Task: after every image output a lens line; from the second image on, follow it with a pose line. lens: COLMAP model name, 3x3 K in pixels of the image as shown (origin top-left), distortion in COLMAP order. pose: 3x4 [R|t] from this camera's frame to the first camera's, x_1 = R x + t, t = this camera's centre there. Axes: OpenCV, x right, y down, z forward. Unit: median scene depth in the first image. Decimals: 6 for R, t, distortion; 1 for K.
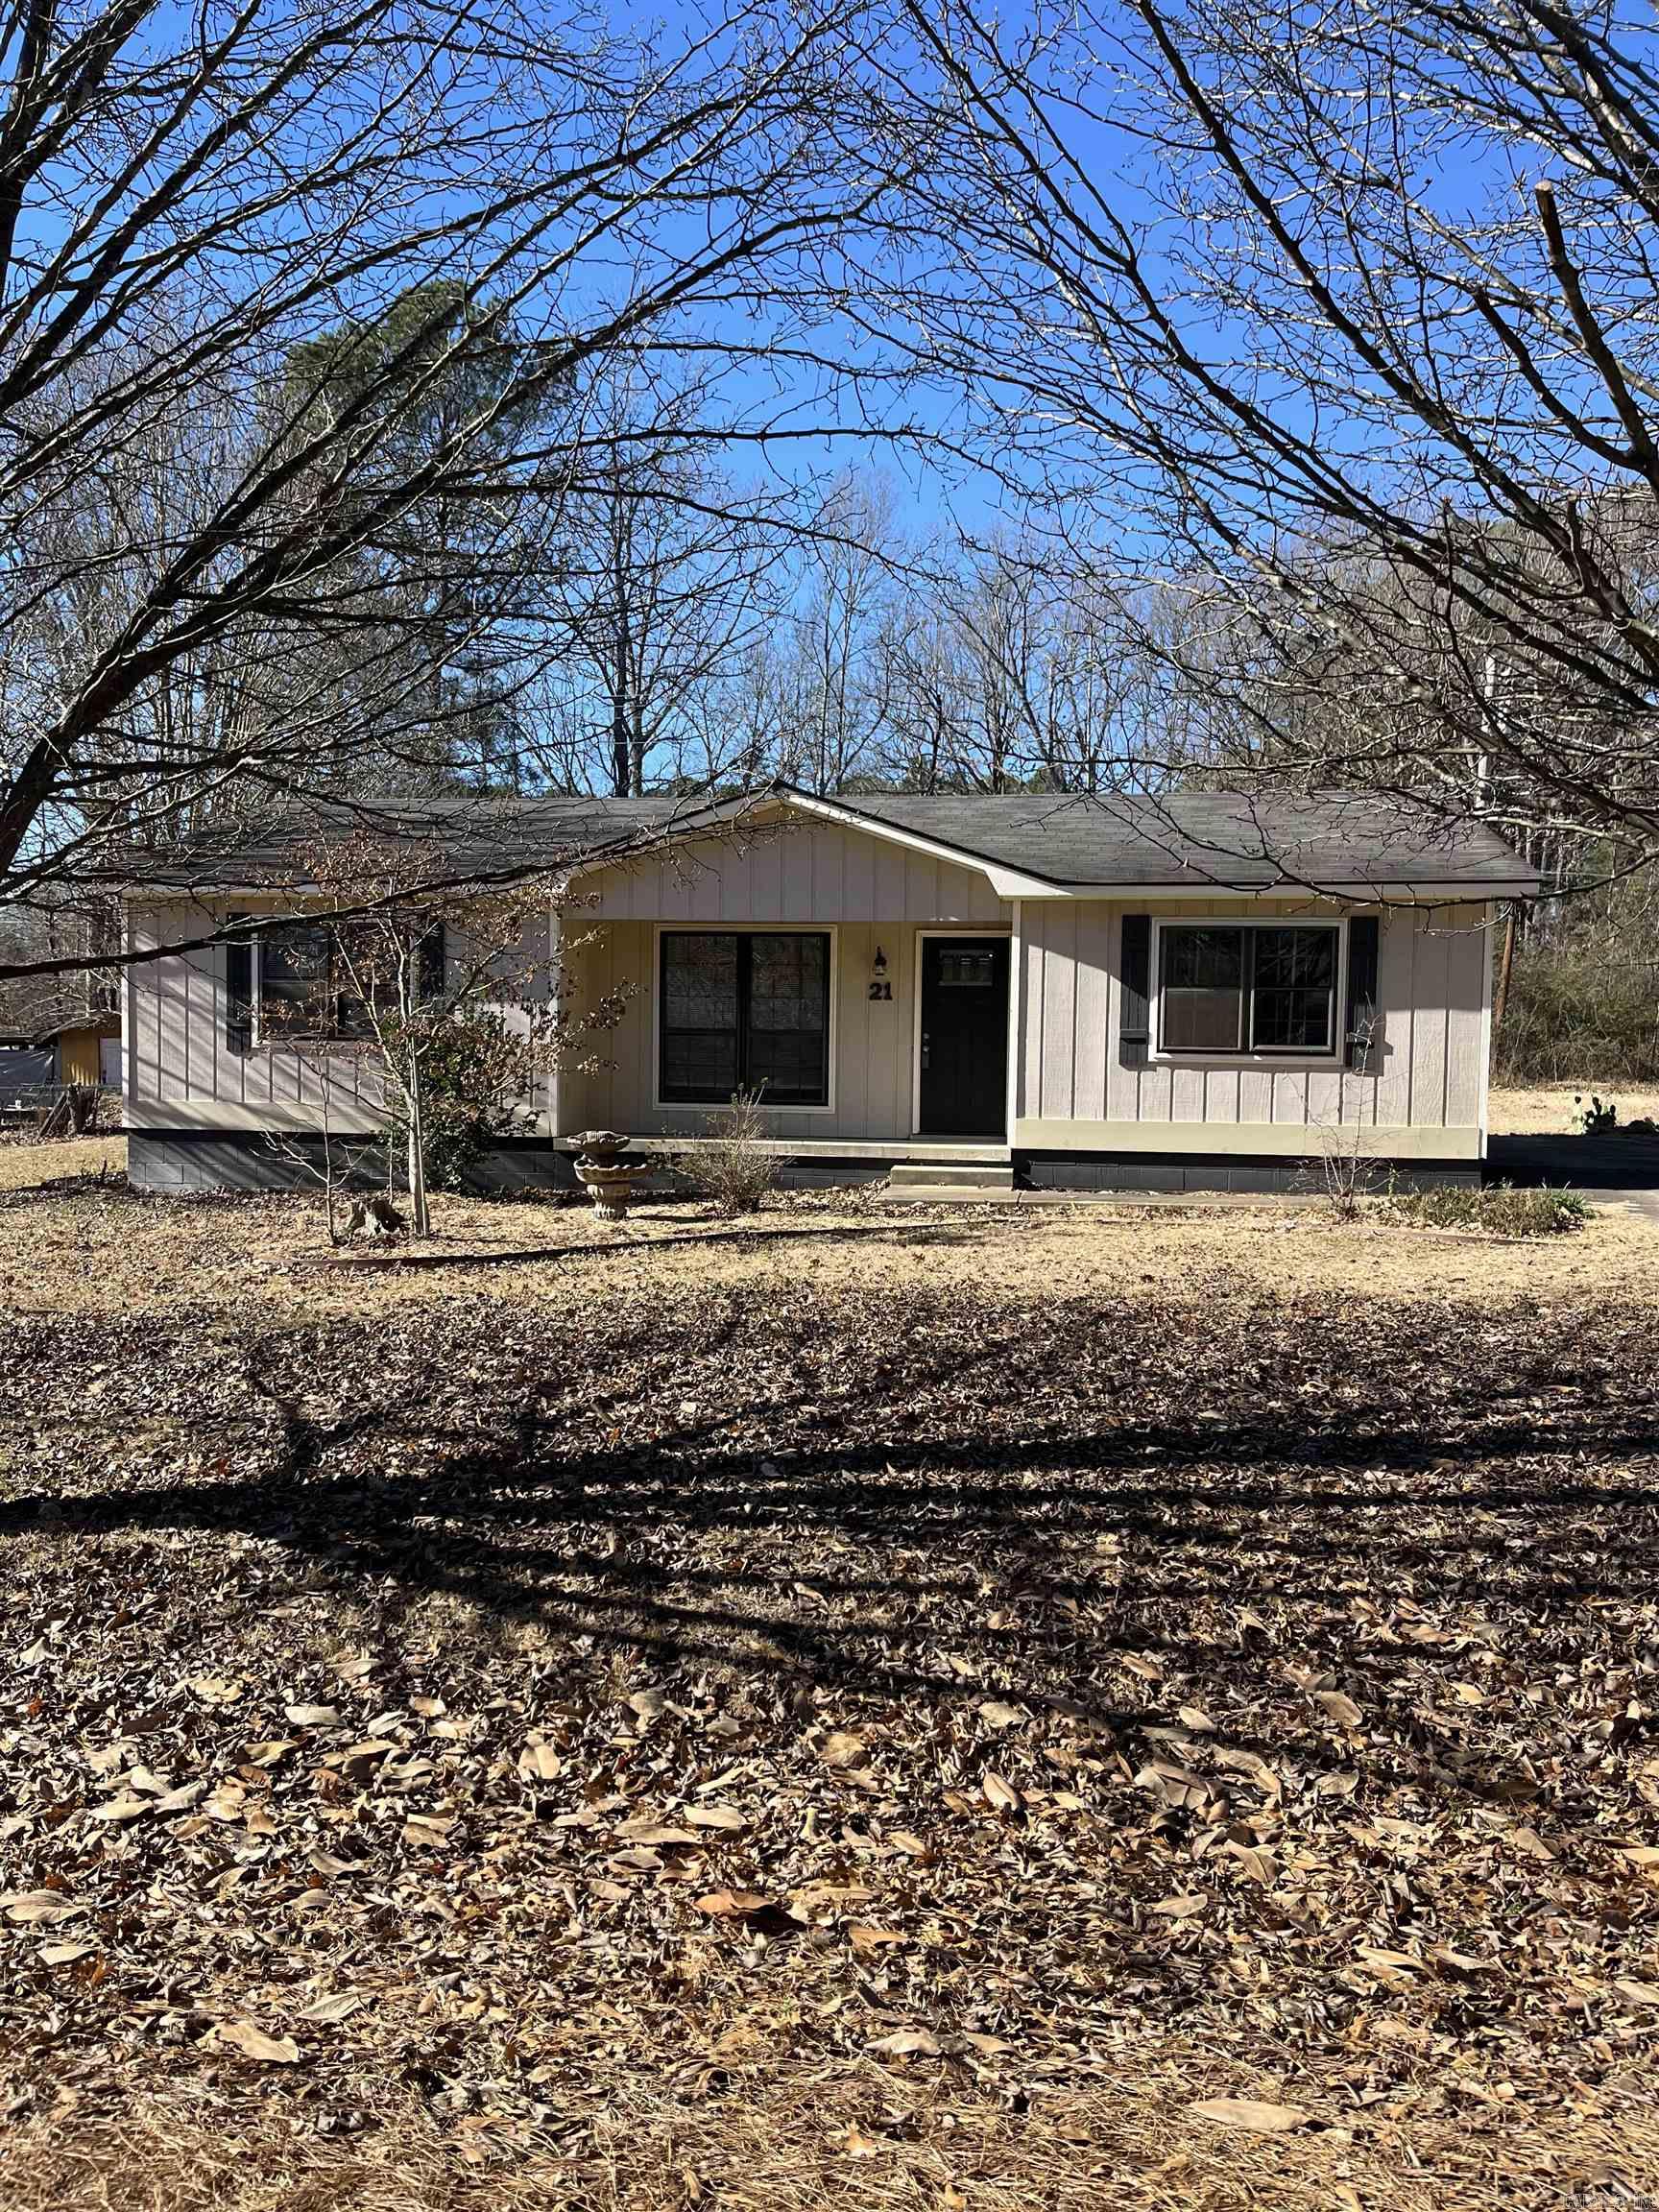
lens RADIAL K [[1695.9, 0, 829.5], [0, 1695.9, 1106.0], [0, 0, 1]] dist [0.027581, 0.001633]
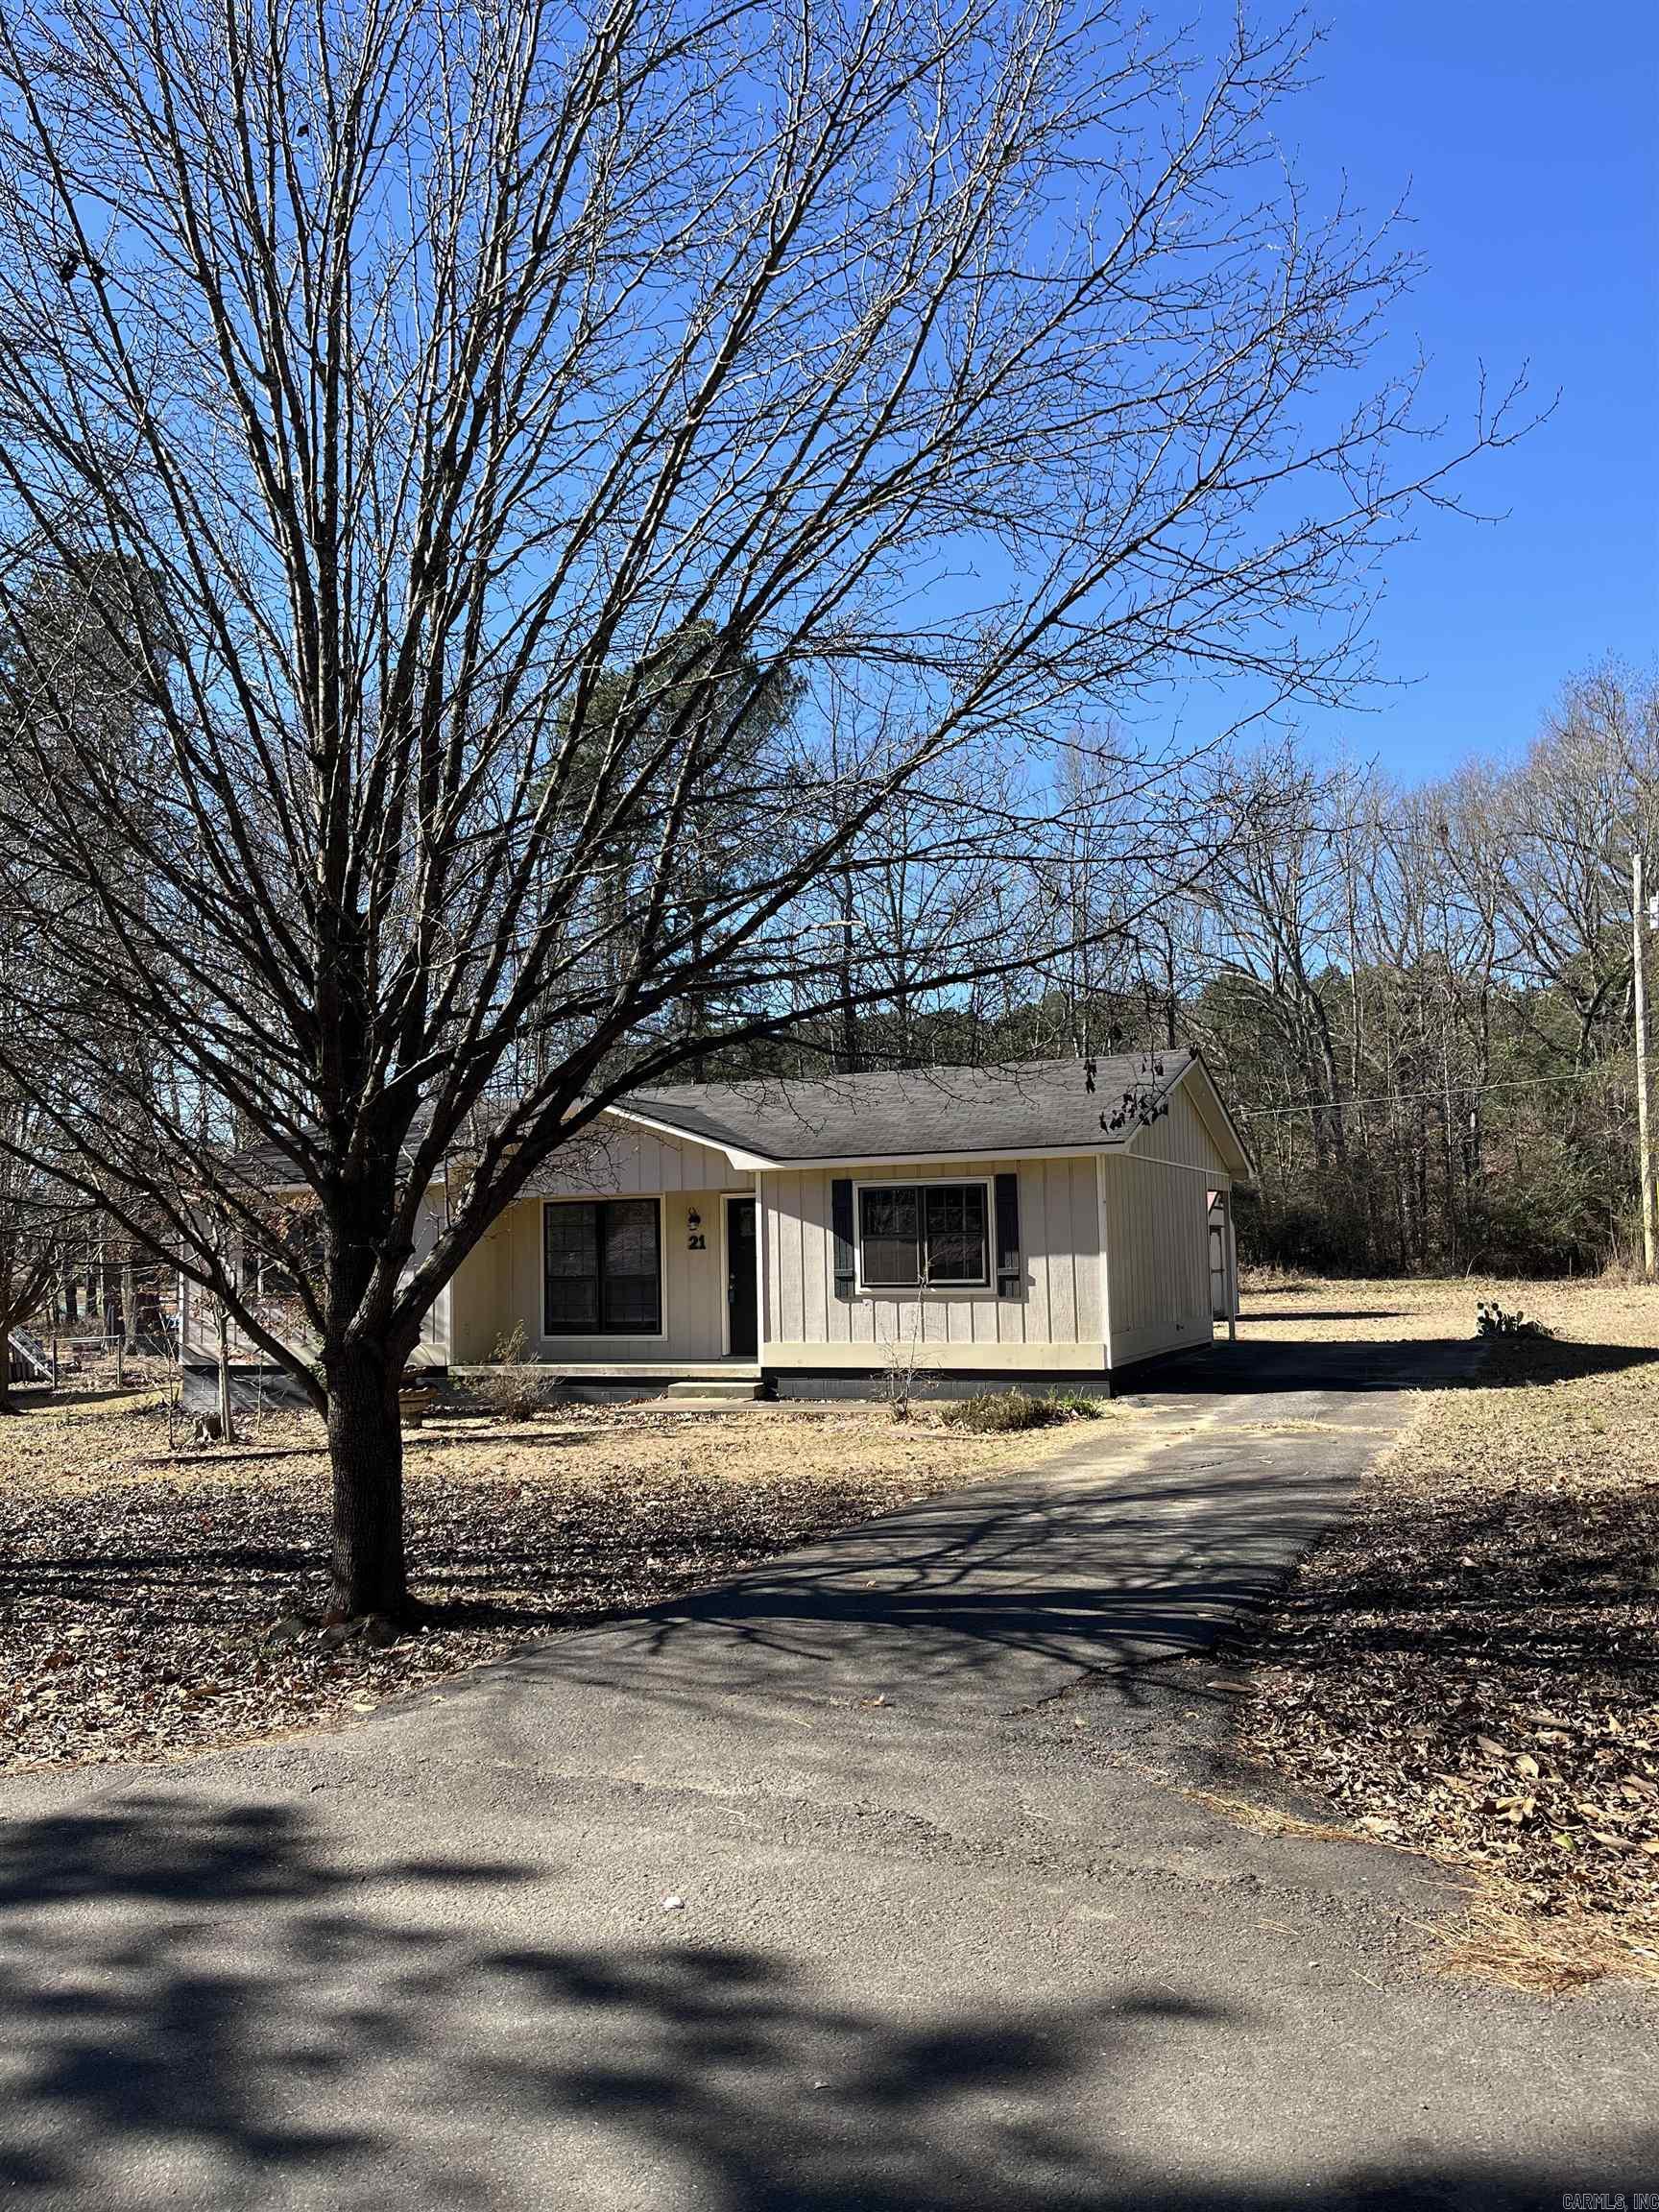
lens RADIAL K [[1695.9, 0, 829.5], [0, 1695.9, 1106.0], [0, 0, 1]] dist [0.027581, 0.001633]
pose [[0.976393, -0.050631, -0.209982, 0.440440], [0.024641, 0.991902, -0.124590, -0.009398], [0.214590, 0.116474, 0.969734, -0.243904]]
